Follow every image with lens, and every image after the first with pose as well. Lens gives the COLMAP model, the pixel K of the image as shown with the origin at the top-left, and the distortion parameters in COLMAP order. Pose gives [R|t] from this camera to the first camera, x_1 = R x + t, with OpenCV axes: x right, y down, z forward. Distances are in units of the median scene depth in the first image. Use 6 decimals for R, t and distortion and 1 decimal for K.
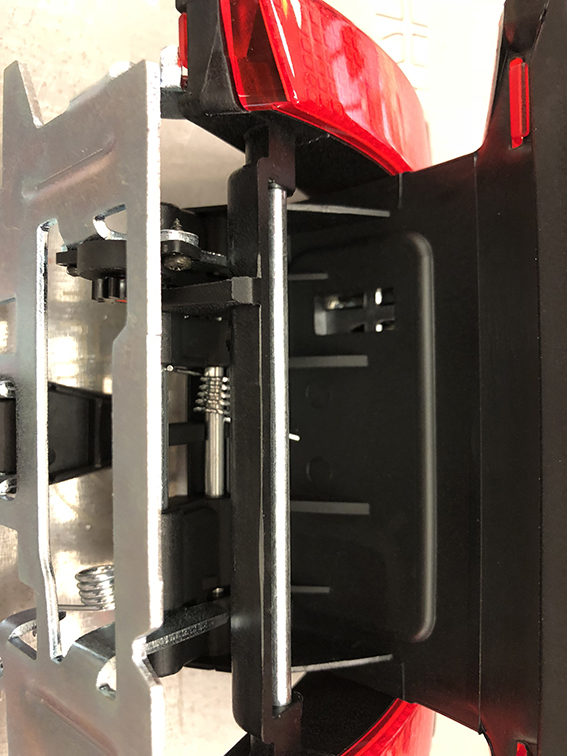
lens RADIAL K [[691.6, 0, 283.5], [0, 691.6, 378.0], [0, 0, 1]] dist [-0.017452, -0.010204]
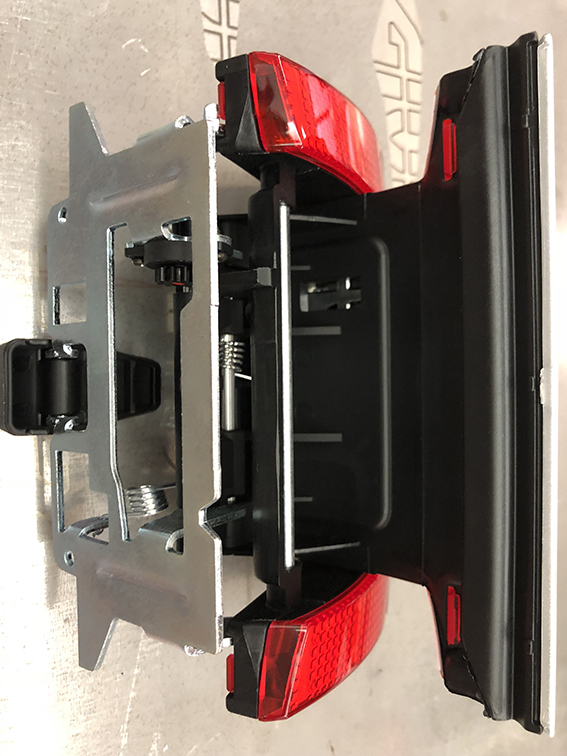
lens RADIAL K [[691.6, 0, 283.5], [0, 691.6, 378.0], [0, 0, 1]] dist [-0.017452, -0.010204]
pose [[0.994989, -0.002819, 0.099948, -0.140421], [0.001609, 0.999924, 0.012183, 0.058068], [-0.099975, -0.011961, 0.994918, -0.384139]]
